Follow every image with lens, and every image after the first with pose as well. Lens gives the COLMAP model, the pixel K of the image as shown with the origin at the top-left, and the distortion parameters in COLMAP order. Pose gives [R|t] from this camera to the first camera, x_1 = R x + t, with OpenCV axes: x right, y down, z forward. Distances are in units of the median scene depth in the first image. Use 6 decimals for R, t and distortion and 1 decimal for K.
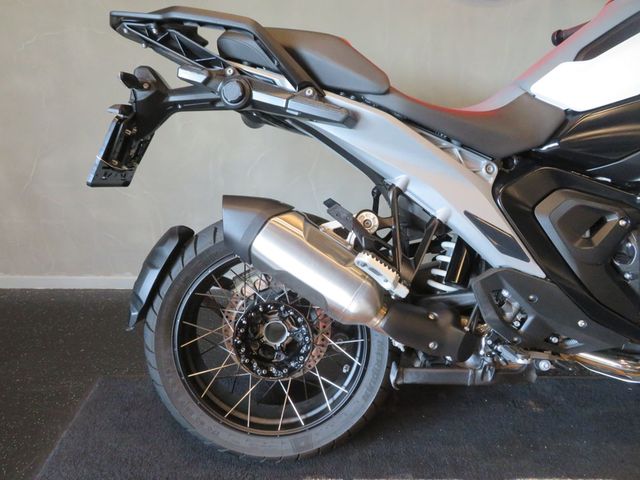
lens RADIAL K [[460.3, 0, 320.0], [0, 460.3, 240.0], [0, 0, 1]] dist [-0.002752, 0.001776]
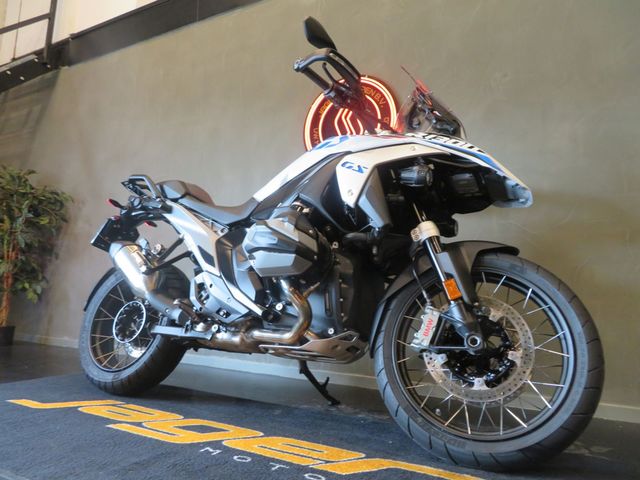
lens RADIAL K [[475.4, 0, 320.0], [0, 475.4, 240.0], [0, 0, 1]] dist [-0.003611, -0.001584]
pose [[0.871694, -0.034226, -0.488854, 1.720818], [-0.216997, 0.867471, -0.447668, 0.701614], [0.439388, 0.496309, 0.748742, -0.321174]]
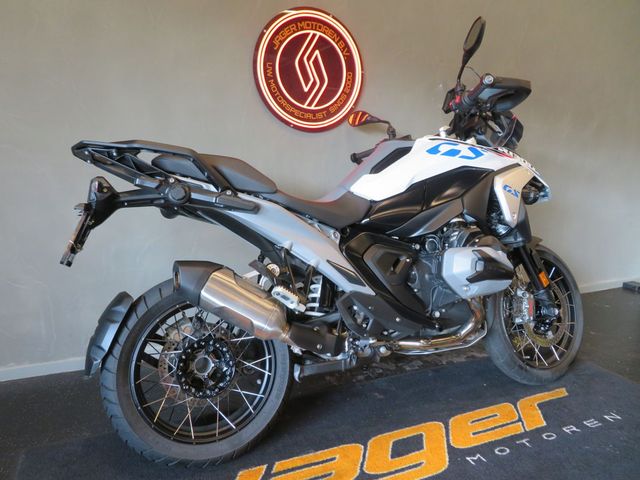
lens RADIAL K [[463.3, 0, 327.6], [0, 463.3, 241.1], [0, 0, 1]] dist [-0.008664, -0.001168]
pose [[0.911417, -0.057297, 0.407474, -0.345118], [0.138487, 0.975202, -0.172632, 0.153488], [-0.387479, 0.213770, 0.896751, -0.492850]]
